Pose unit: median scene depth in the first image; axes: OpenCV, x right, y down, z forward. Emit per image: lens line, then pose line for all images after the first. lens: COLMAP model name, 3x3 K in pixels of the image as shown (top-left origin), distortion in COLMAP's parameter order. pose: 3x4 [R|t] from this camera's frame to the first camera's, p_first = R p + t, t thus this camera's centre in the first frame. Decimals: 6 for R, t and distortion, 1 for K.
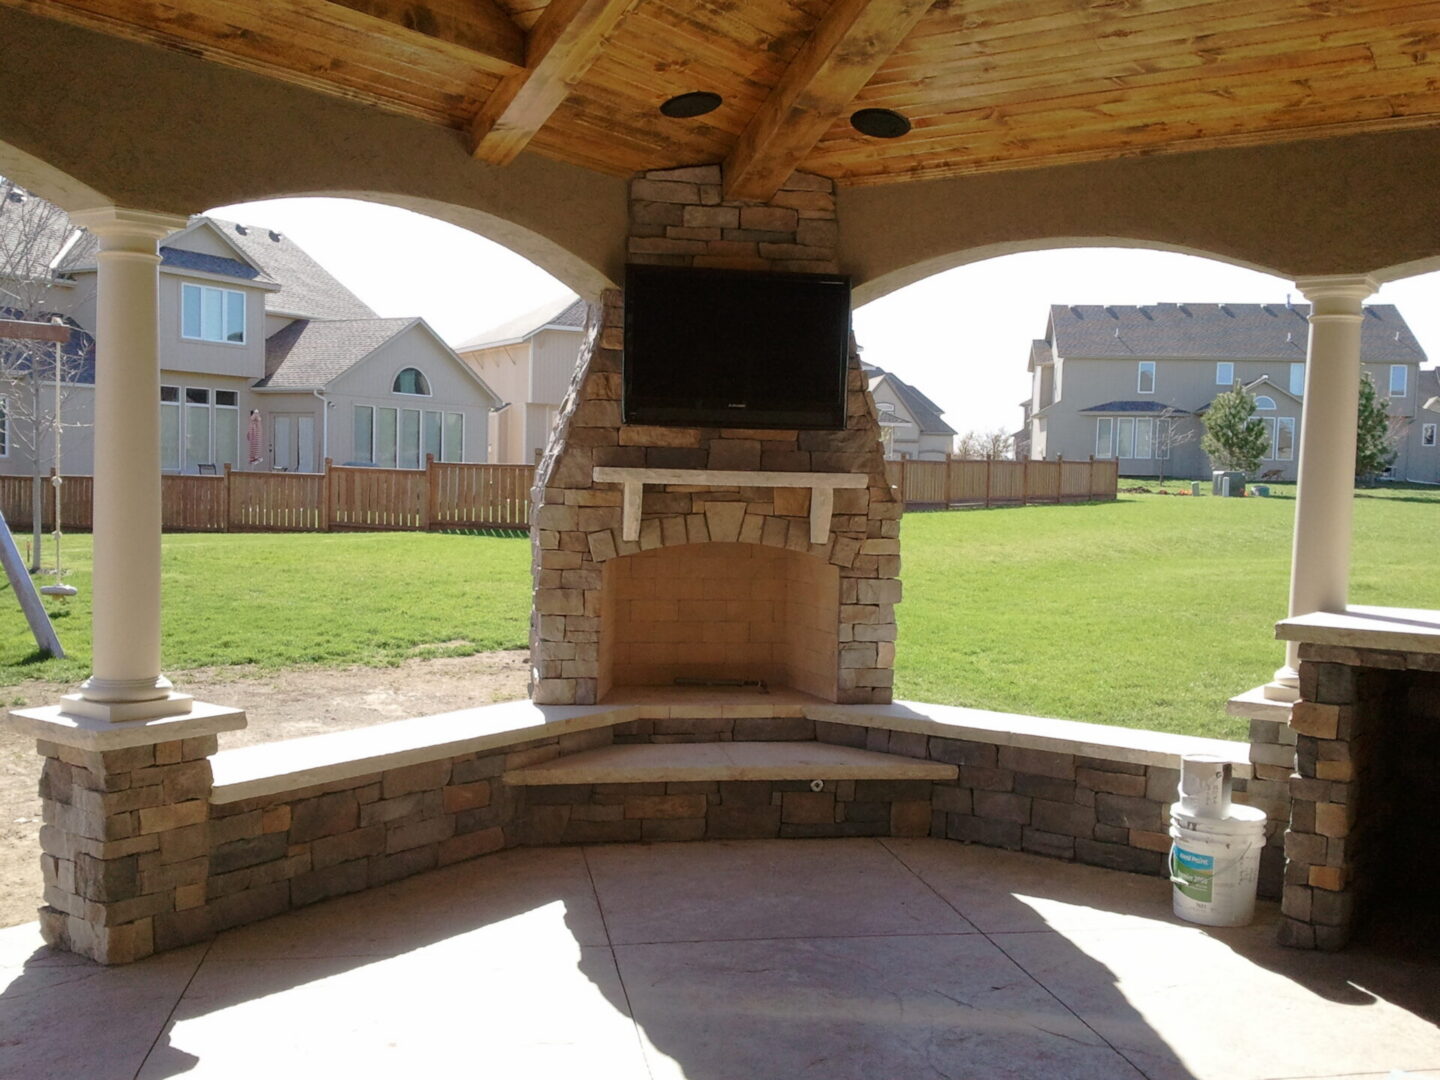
lens RADIAL K [[1421.1, 0, 725.4], [0, 1421.1, 554.6], [0, 0, 1]] dist [0.142482, -0.376117]
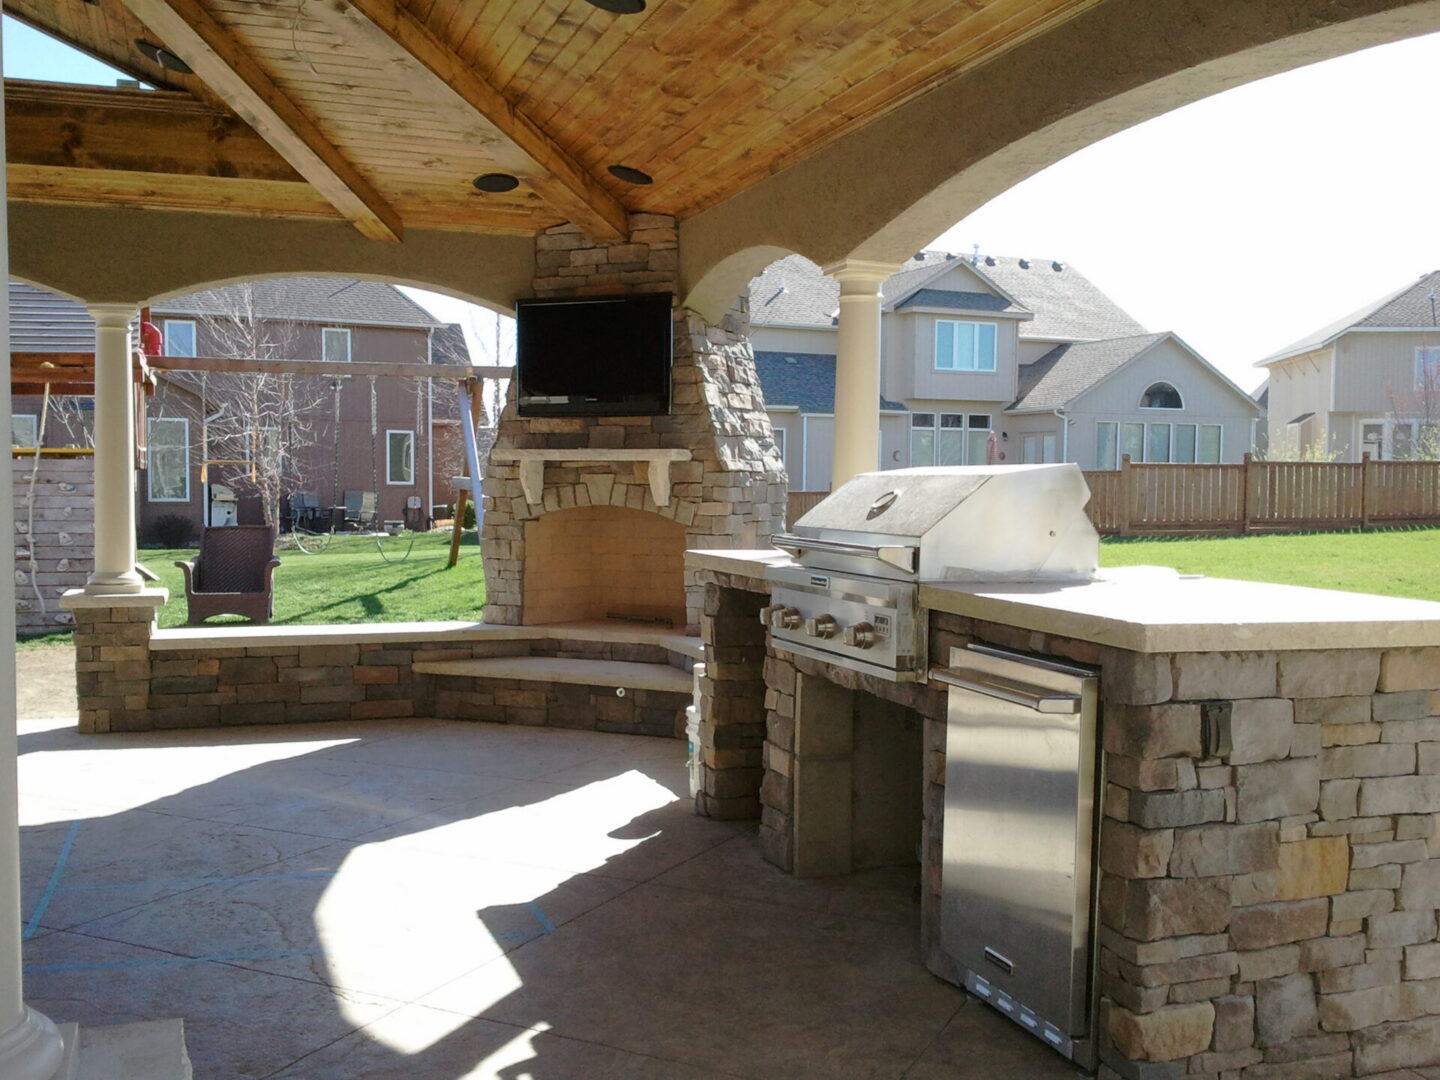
lens RADIAL K [[1421.1, 0, 725.4], [0, 1421.1, 554.6], [0, 0, 1]] dist [0.142482, -0.376117]
pose [[0.823529, 0.012101, -0.567145, 0.837422], [-0.020954, 0.999739, -0.009095, 0.046155], [0.566887, 0.019374, 0.823568, -0.004469]]
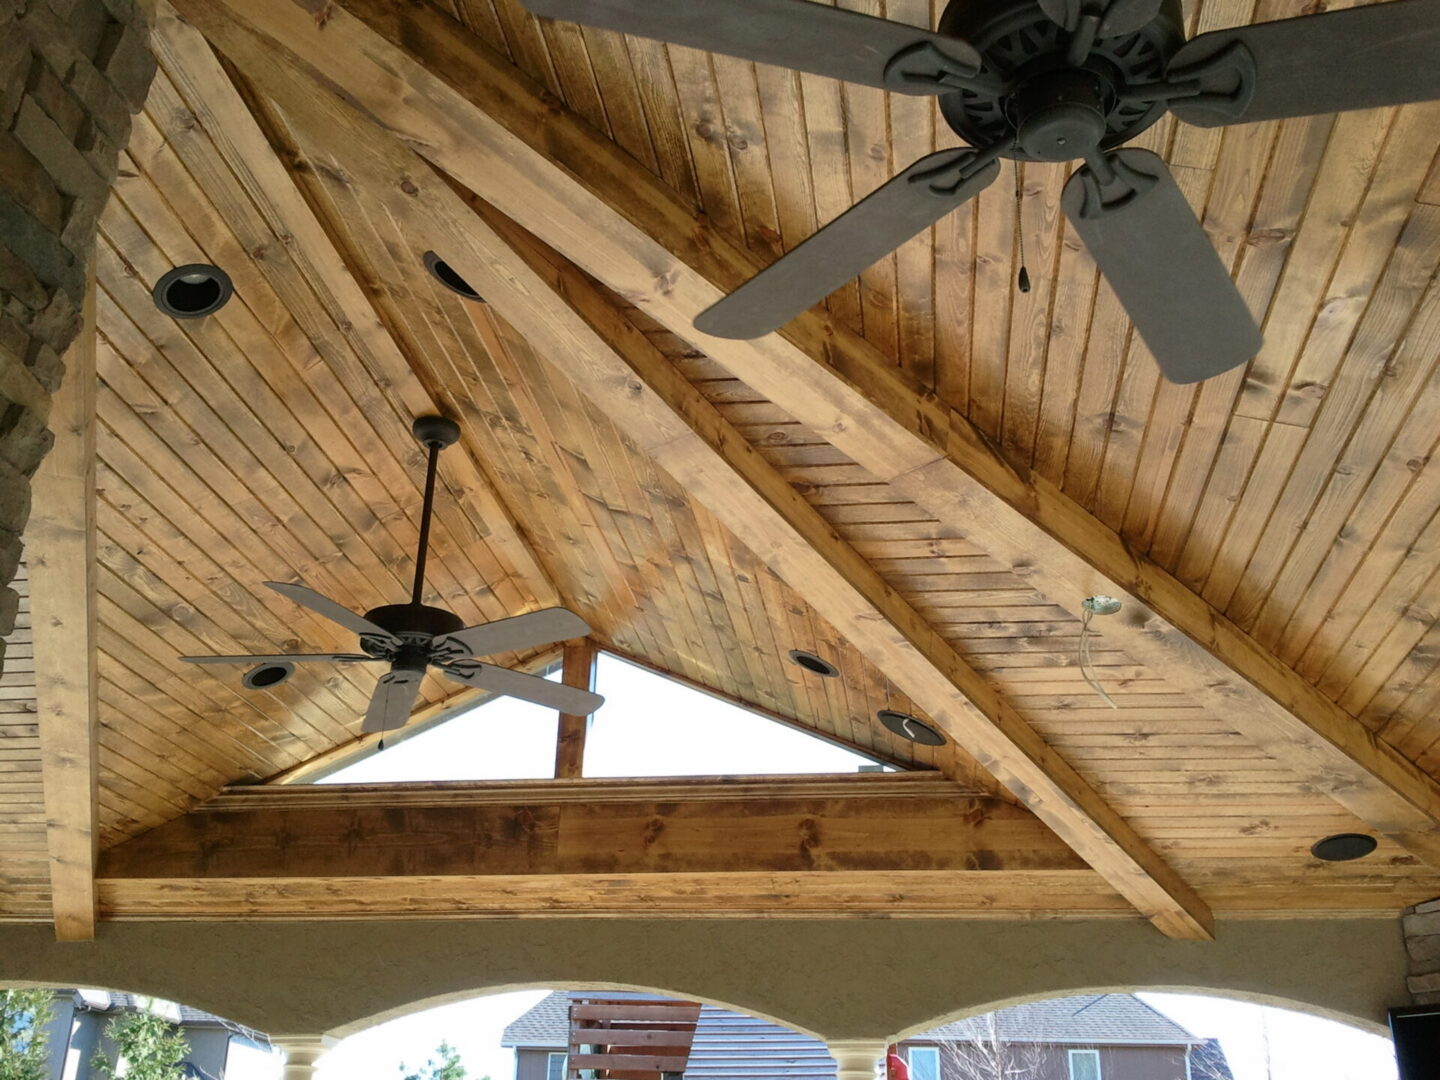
lens RADIAL K [[1421.1, 0, 725.4], [0, 1421.1, 554.6], [0, 0, 1]] dist [0.142482, -0.376117]
pose [[0.463763, -0.376860, -0.801811, 0.579190], [-0.063903, 0.888434, -0.454535, -0.010909], [0.883652, 0.262035, 0.387940, 0.158881]]
